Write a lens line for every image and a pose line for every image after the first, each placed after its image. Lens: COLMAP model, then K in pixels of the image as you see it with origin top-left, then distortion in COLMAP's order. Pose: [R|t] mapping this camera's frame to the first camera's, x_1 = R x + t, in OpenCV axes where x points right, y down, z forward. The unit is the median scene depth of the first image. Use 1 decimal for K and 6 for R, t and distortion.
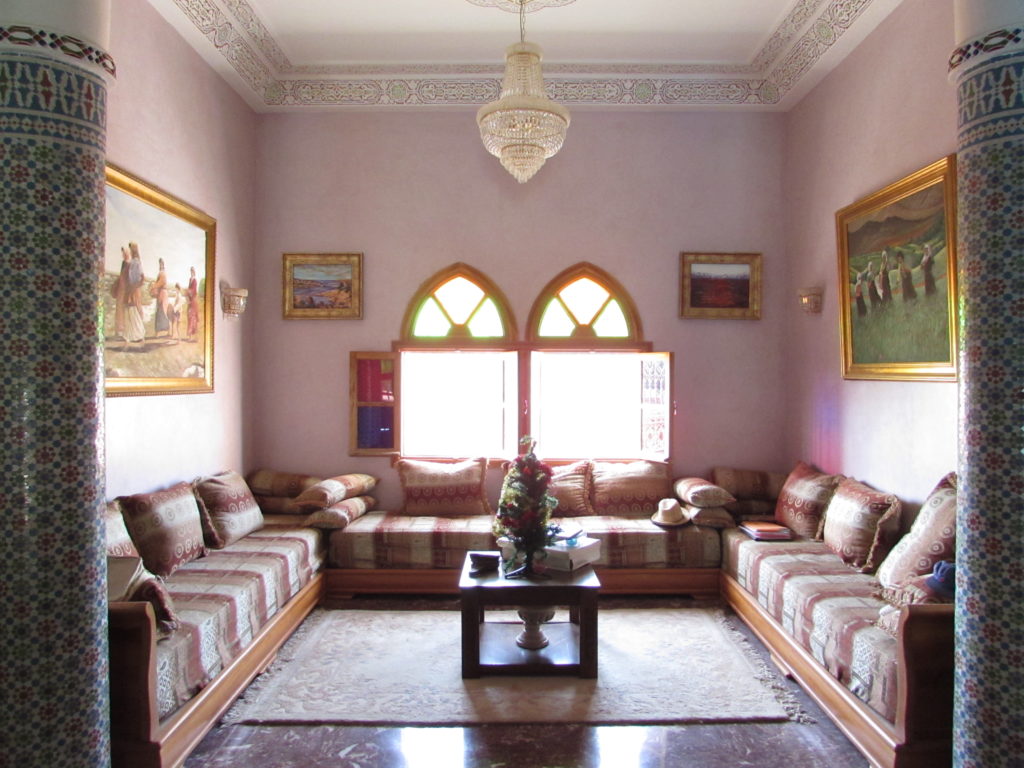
lens RADIAL K [[730.8, 0, 512.0], [0, 730.8, 384.0], [0, 0, 1]] dist [-0.032880, 0.008506]
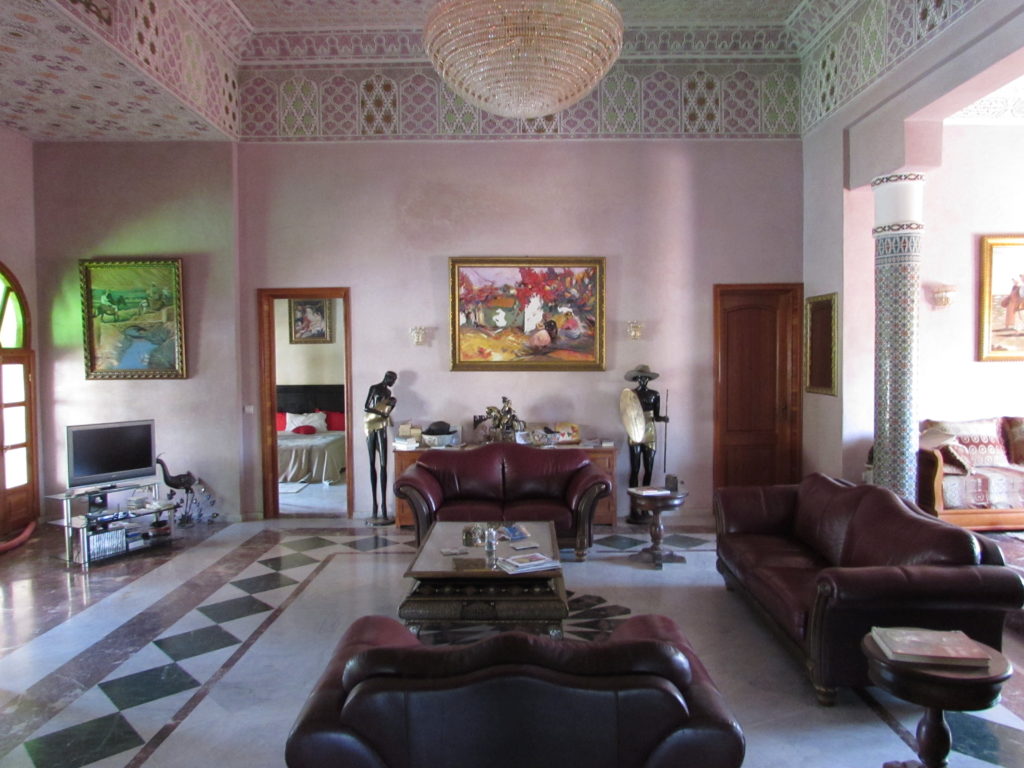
lens RADIAL K [[730.8, 0, 512.0], [0, 730.8, 384.0], [0, 0, 1]] dist [-0.032880, 0.008506]
pose [[-0.004275, 0.031849, -0.999484, 0.837692], [0.005635, 0.999478, 0.031825, 0.006803], [0.999975, -0.005496, -0.004452, -0.165415]]
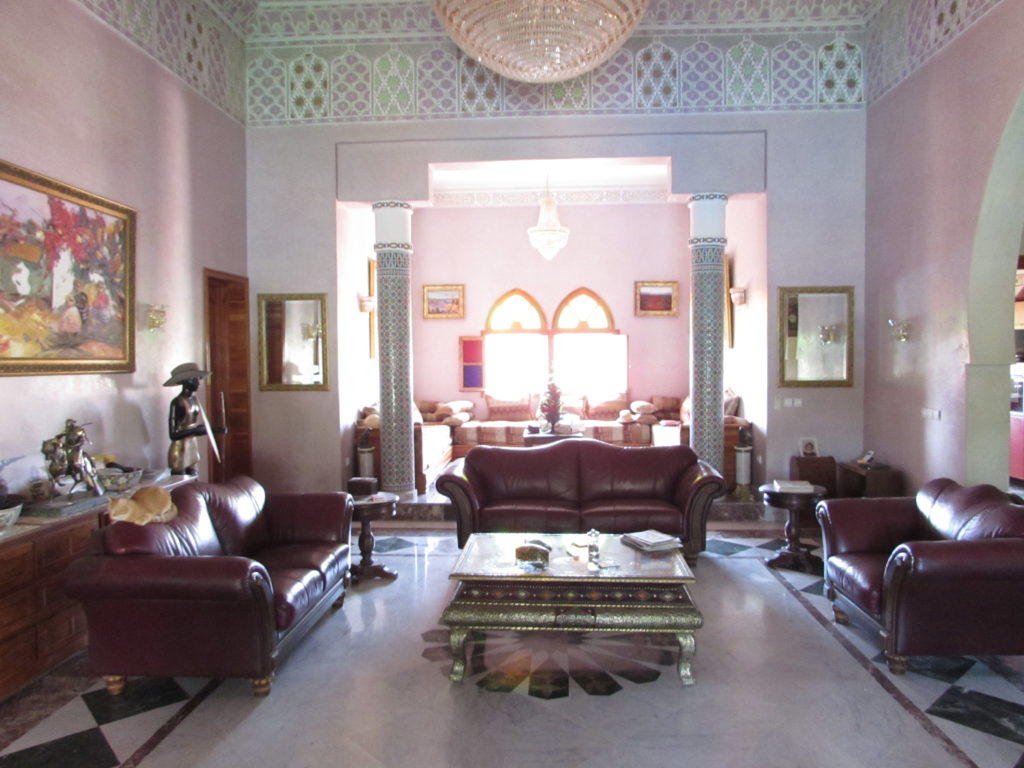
lens RADIAL K [[730.8, 0, 512.0], [0, 730.8, 384.0], [0, 0, 1]] dist [-0.032880, 0.008506]
pose [[0.998934, -0.009027, -0.045271, 0.000140], [0.010633, 0.999318, 0.035373, 0.013517], [0.044921, -0.035816, 0.998348, -0.914863]]
